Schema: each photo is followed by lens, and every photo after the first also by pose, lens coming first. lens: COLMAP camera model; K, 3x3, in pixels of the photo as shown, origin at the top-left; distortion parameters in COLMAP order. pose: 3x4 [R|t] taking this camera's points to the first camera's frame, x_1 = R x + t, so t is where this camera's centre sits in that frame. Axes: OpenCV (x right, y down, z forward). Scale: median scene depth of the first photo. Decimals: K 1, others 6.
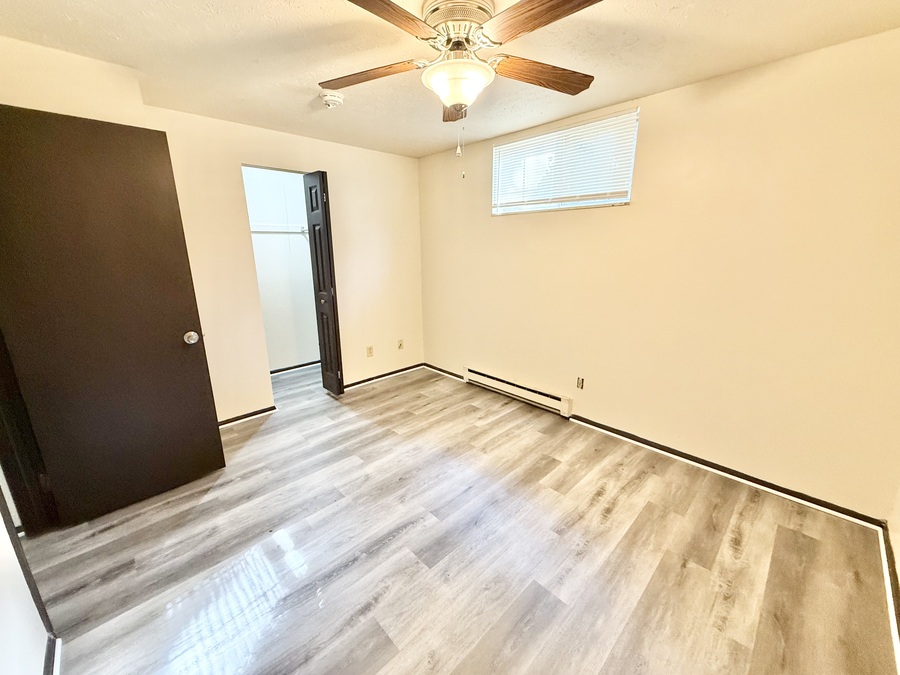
lens RADIAL K [[360.1, 0, 448.6], [0, 360.1, 337.2], [0, 0, 1]] dist [0.000055, 0.000035]
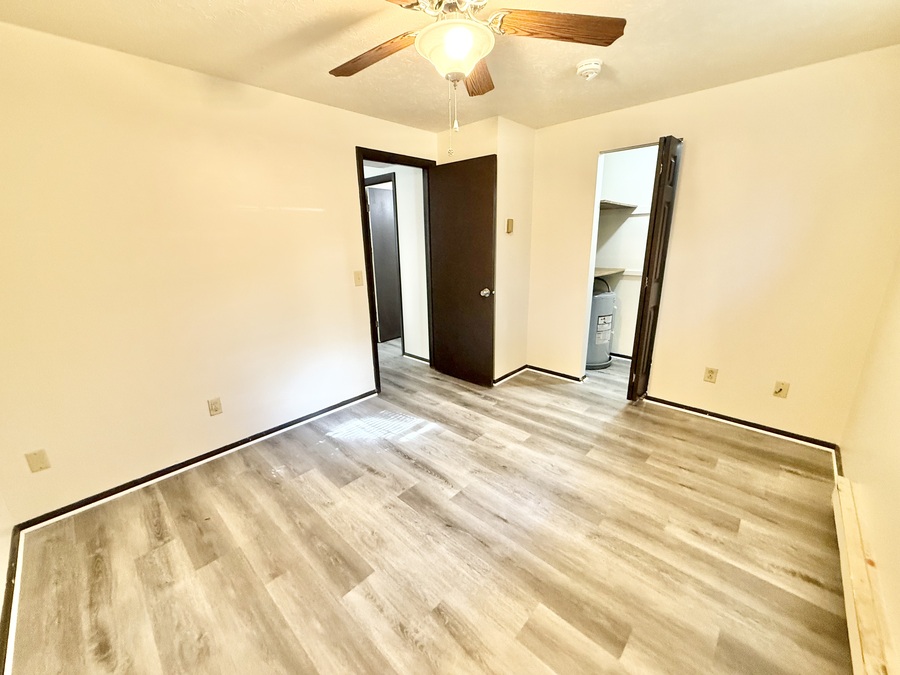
lens RADIAL K [[360.1, 0, 448.6], [0, 360.1, 337.2], [0, 0, 1]] dist [0.000055, 0.000035]
pose [[0.050877, 0.278028, -0.959225, 0.773652], [-0.230444, 0.937818, 0.259601, -0.178176], [0.971755, 0.207840, 0.111783, 0.722363]]
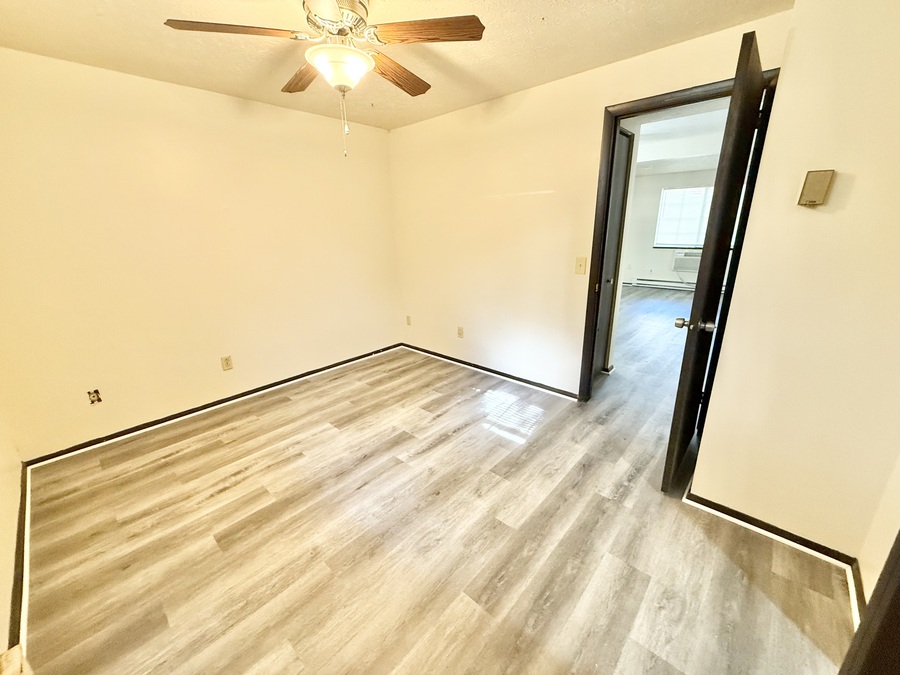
lens RADIAL K [[360.1, 0, 448.6], [0, 360.1, 337.2], [0, 0, 1]] dist [0.000055, 0.000035]
pose [[-0.997638, 0.045560, -0.051410, -0.142998], [0.011876, 0.851522, 0.524184, -0.399454], [0.067659, 0.522335, -0.850052, 1.664728]]
